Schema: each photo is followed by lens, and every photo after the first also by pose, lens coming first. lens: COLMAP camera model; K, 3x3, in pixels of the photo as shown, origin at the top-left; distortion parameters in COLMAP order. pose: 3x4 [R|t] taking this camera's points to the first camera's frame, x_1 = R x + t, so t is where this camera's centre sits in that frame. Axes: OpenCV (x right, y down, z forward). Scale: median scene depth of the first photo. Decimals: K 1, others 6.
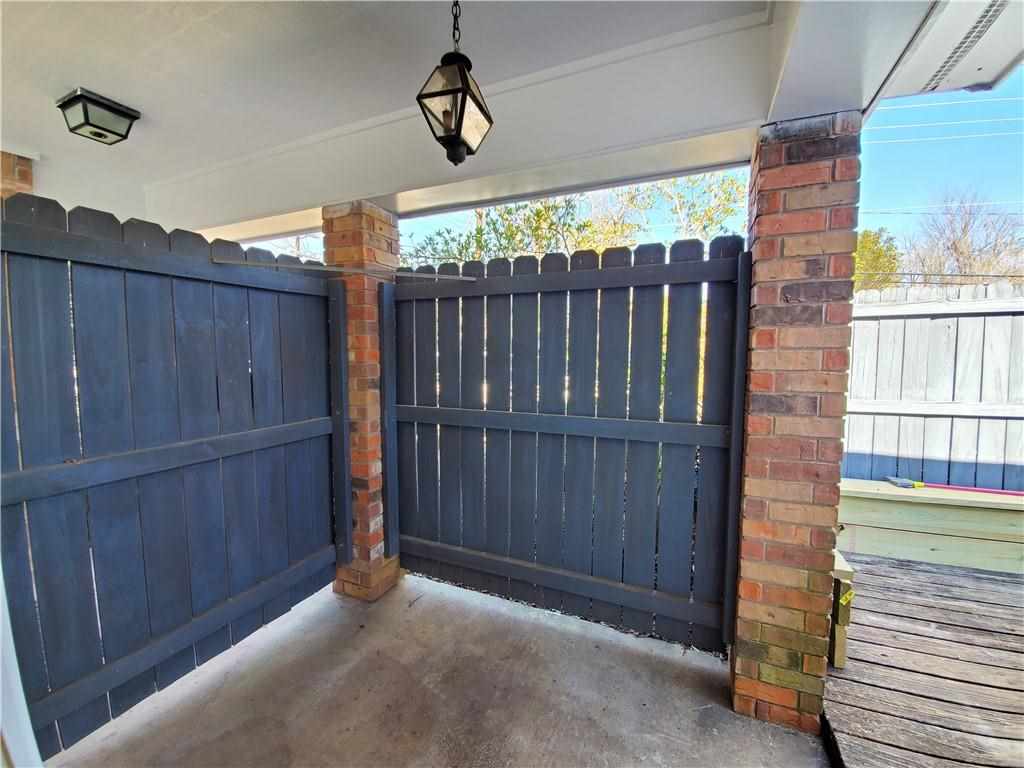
lens RADIAL K [[412.5, 0, 513.3], [0, 412.5, 390.2], [0, 0, 1]] dist [-0.015408, -0.003796]
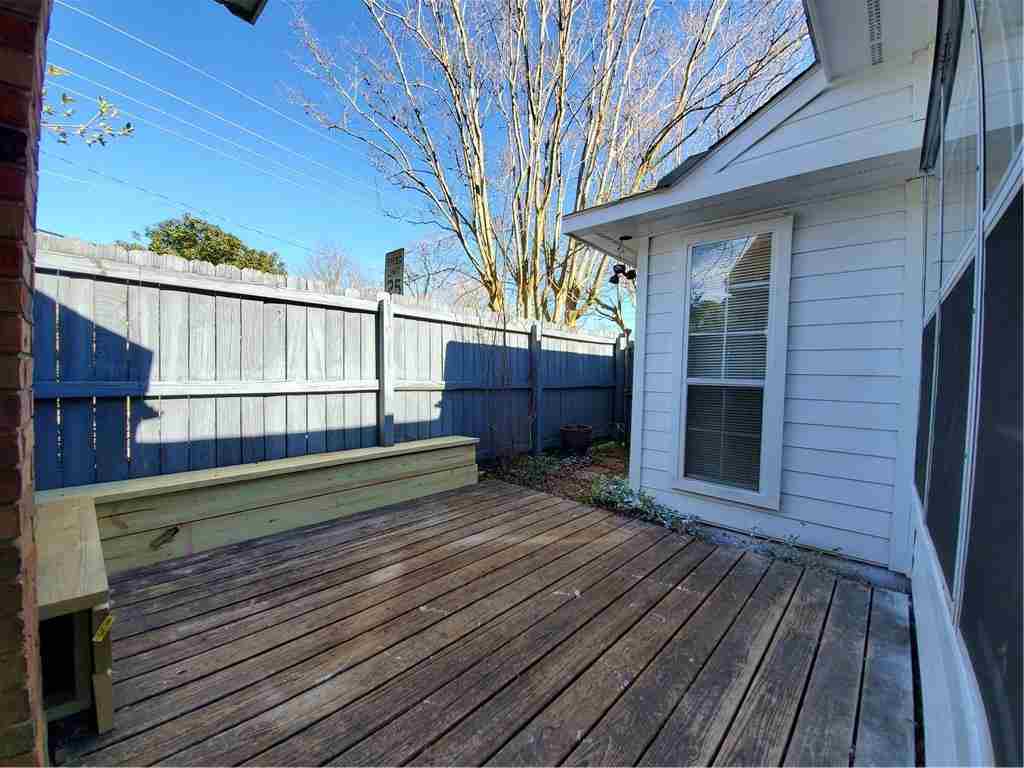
lens RADIAL K [[412.5, 0, 511.5], [0, 412.5, 386.6], [0, 0, 1]] dist [-0.015408, -0.003796]
pose [[0.336830, -0.024553, 0.941245, 0.275207], [0.063251, 0.997992, 0.003398, 0.089373], [-0.939439, 0.058391, 0.337707, 0.056264]]
